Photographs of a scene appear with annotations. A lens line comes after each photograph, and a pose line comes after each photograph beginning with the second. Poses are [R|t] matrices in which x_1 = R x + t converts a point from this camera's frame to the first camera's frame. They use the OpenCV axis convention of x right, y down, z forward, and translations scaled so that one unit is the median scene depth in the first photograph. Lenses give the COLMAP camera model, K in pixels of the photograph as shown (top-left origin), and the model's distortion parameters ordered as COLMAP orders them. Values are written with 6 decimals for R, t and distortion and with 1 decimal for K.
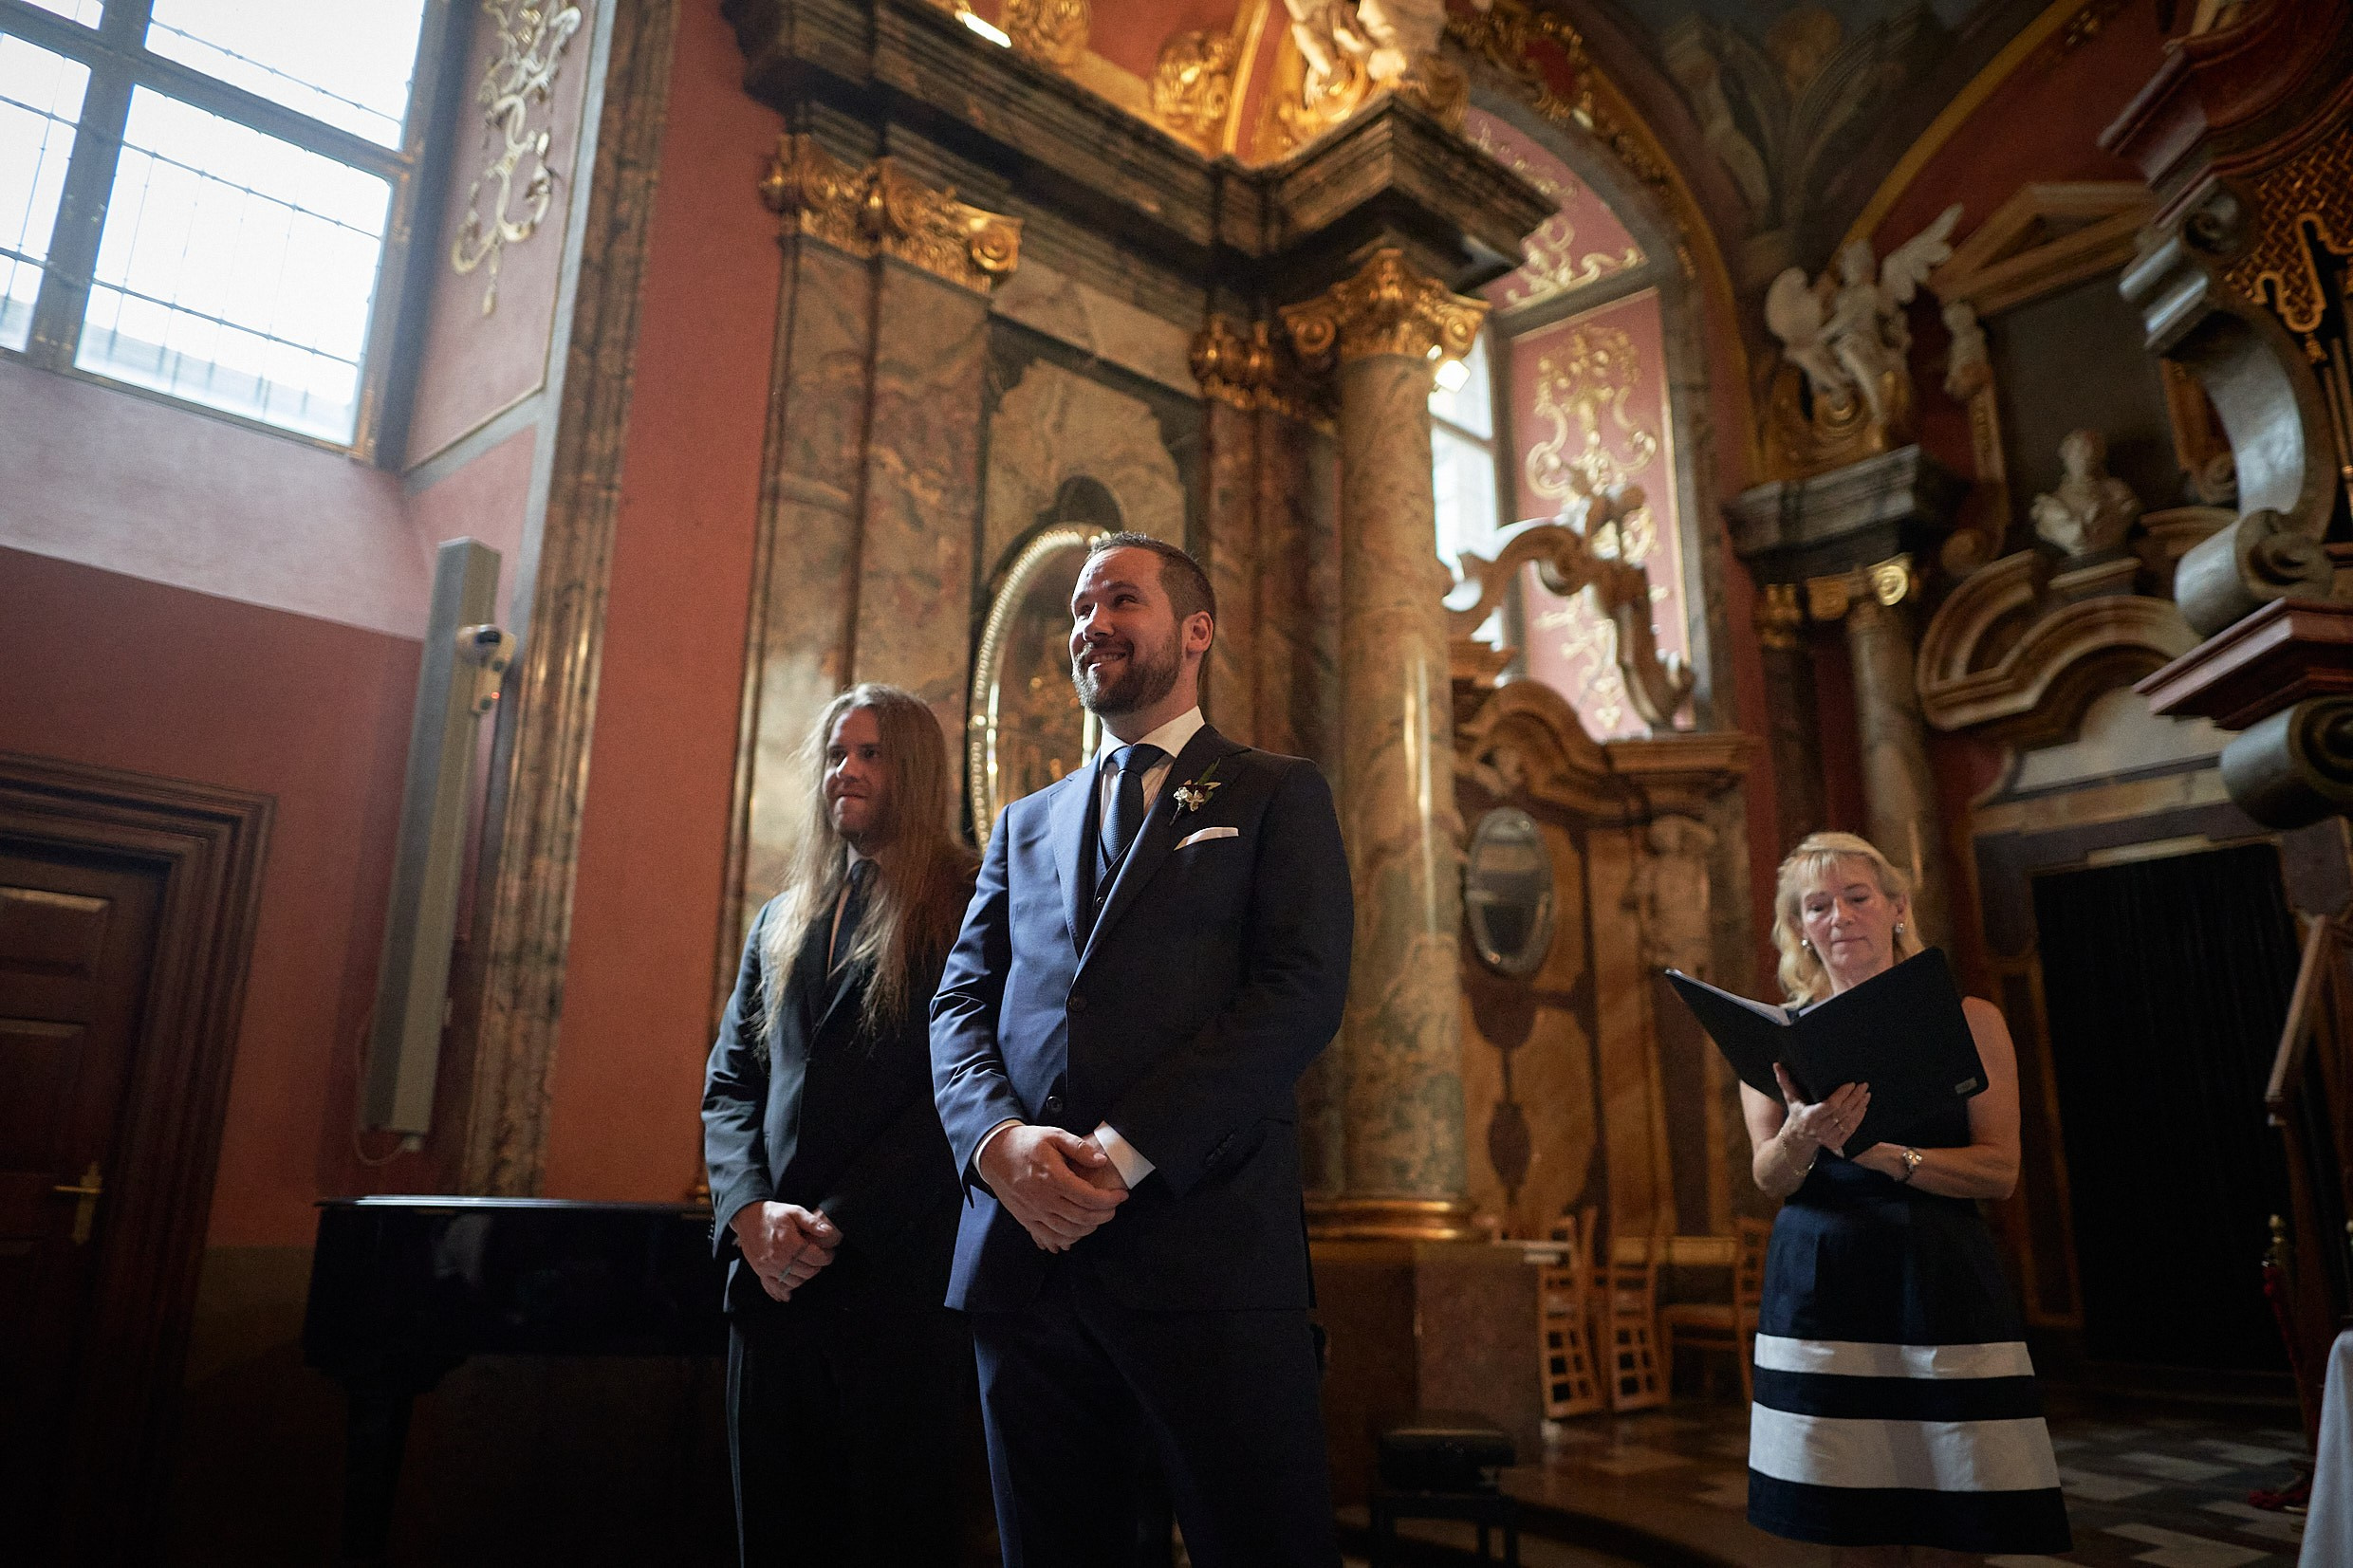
lens RADIAL K [[1634.1, 0, 1177.3], [0, 1634.1, 767.1], [0, 0, 1]] dist [-0.026247, 0.031421]
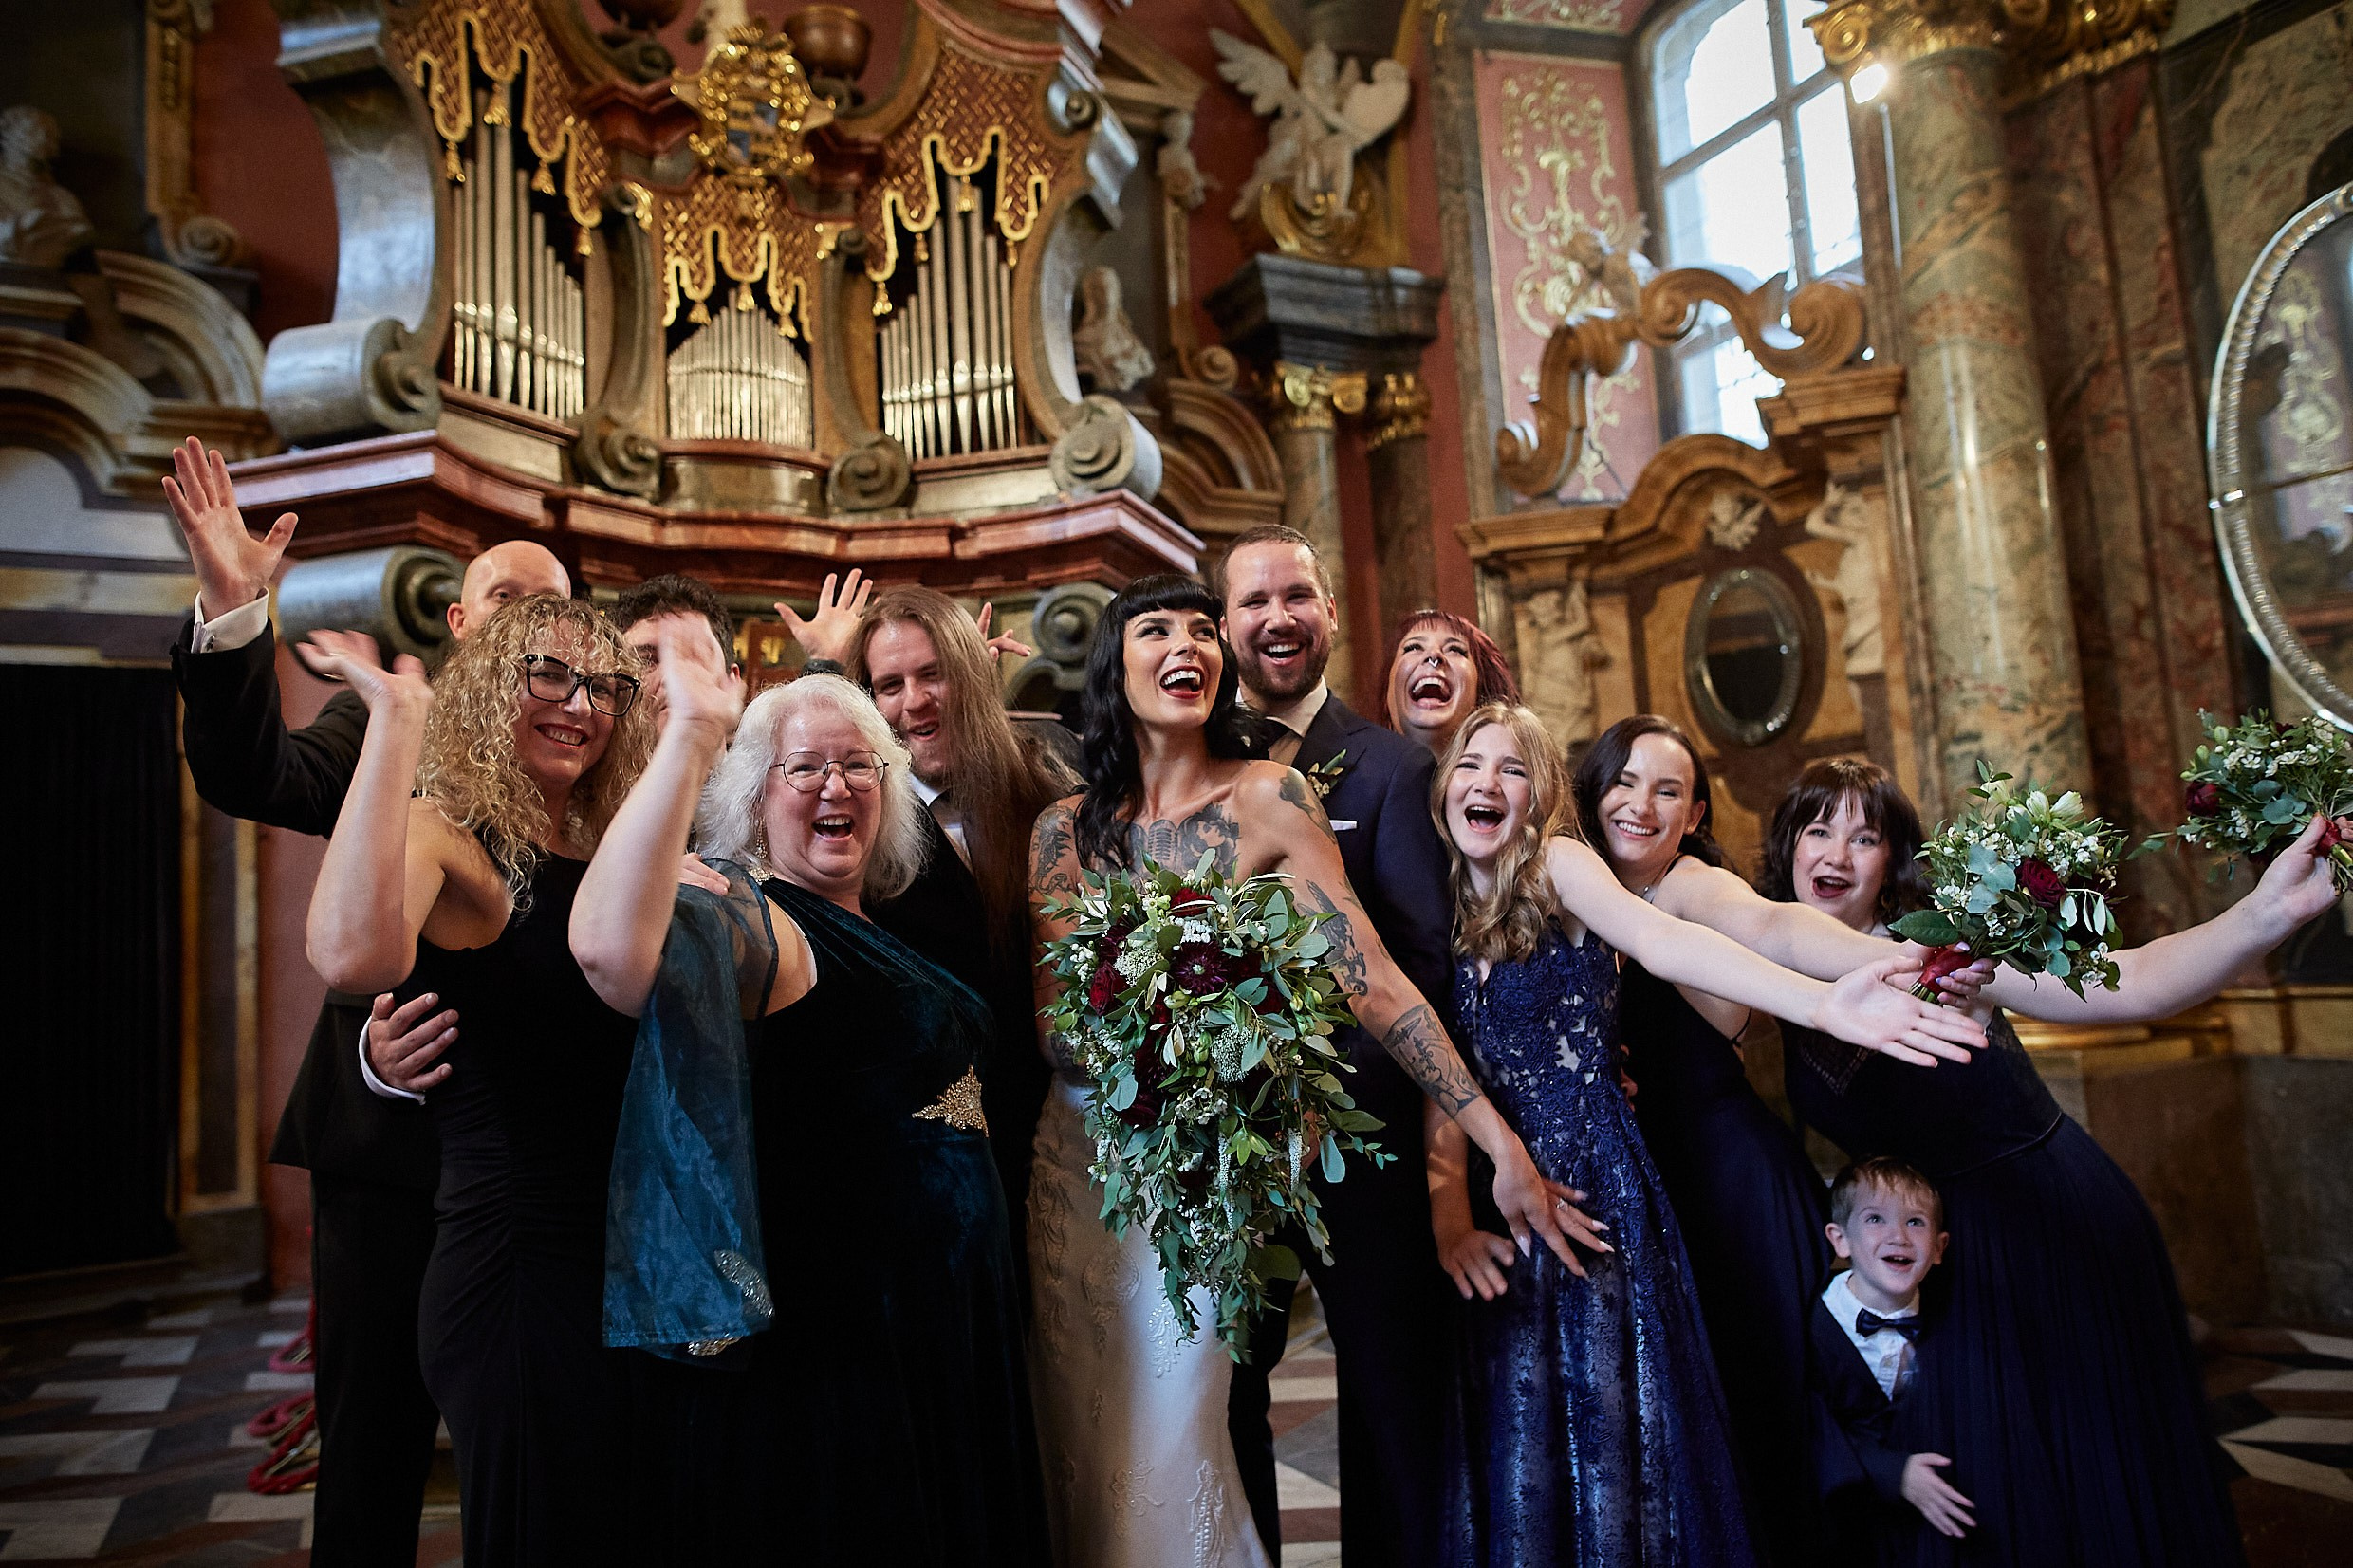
lens RADIAL K [[1634.1, 0, 1175.0], [0, 1634.1, 773.1], [0, 0, 1]] dist [-0.026247, 0.031421]
pose [[0.253777, 0.074493, 0.964390, -0.030970], [-0.205956, 0.978328, -0.021373, 0.007797], [-0.945082, -0.193198, 0.263619, 0.222819]]
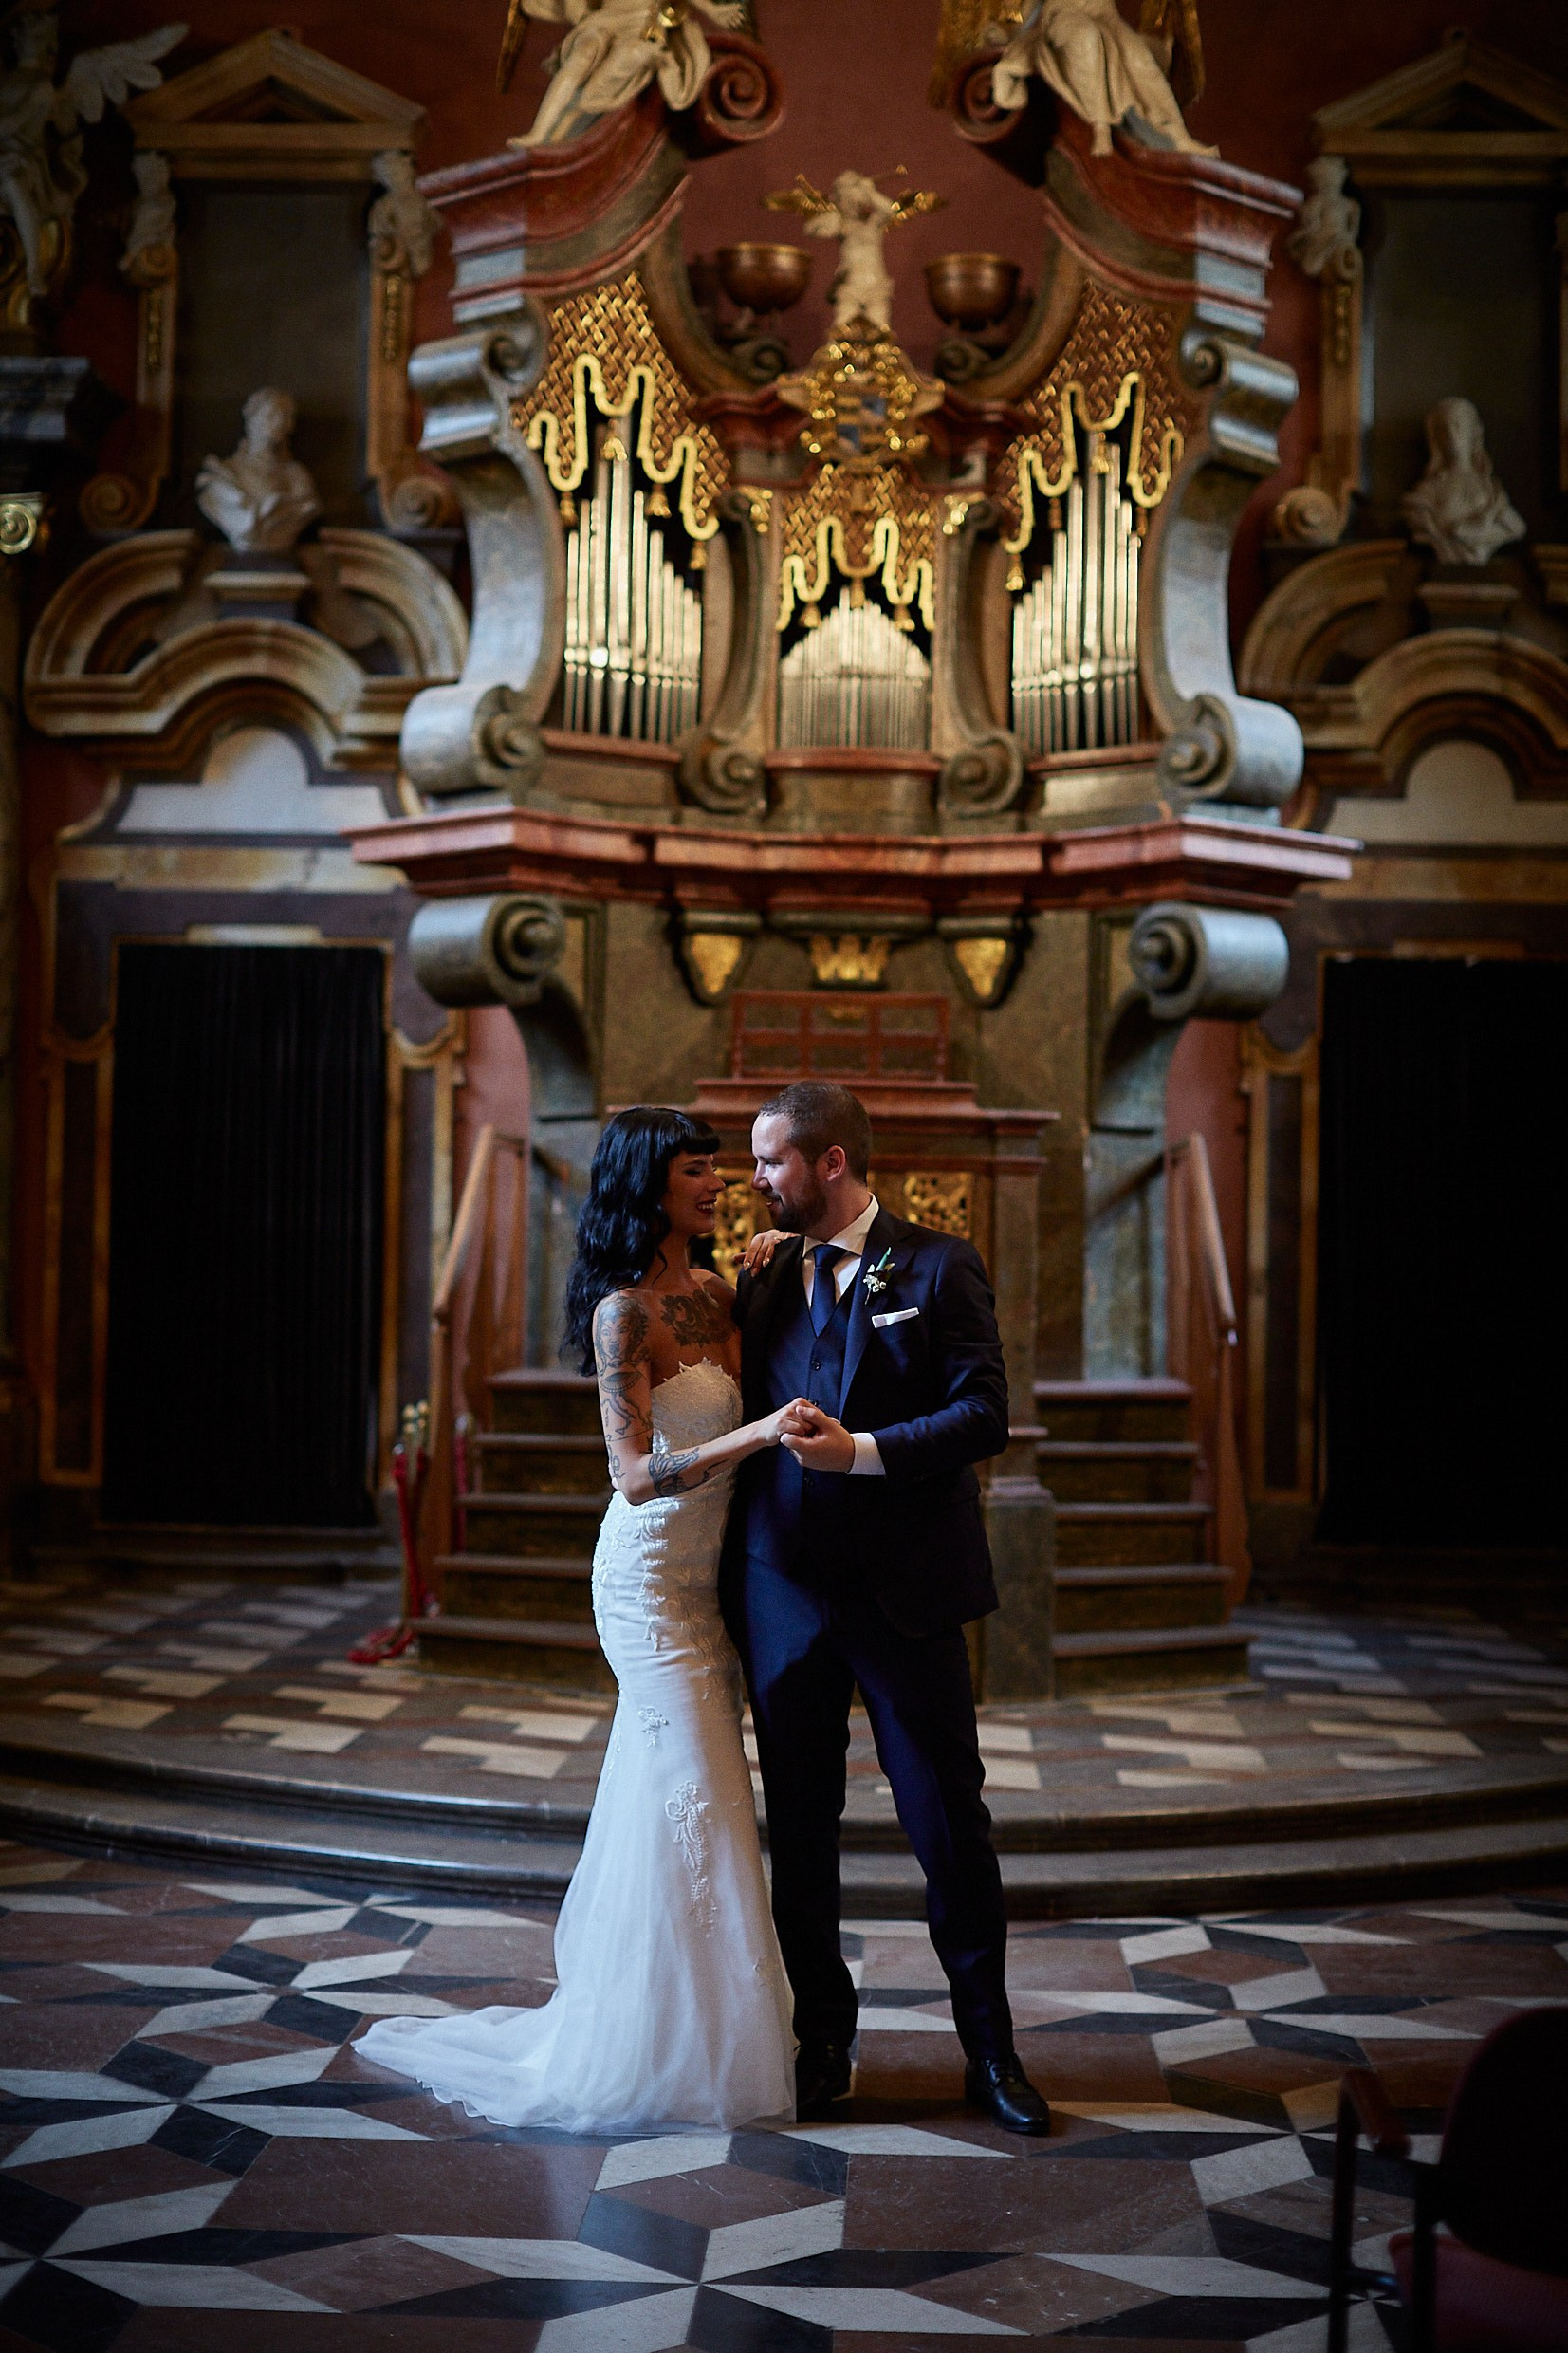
lens RADIAL K [[3343.4, 0, 784.4], [0, 3343.4, 1181.2], [0, 0, 1]] dist [-0.059614, 0.000000]
pose [[0.687903, 0.021472, 0.725485, -0.430979], [-0.209918, 0.962729, 0.170551, -0.167190], [-0.694783, -0.269615, 0.666771, -0.342232]]
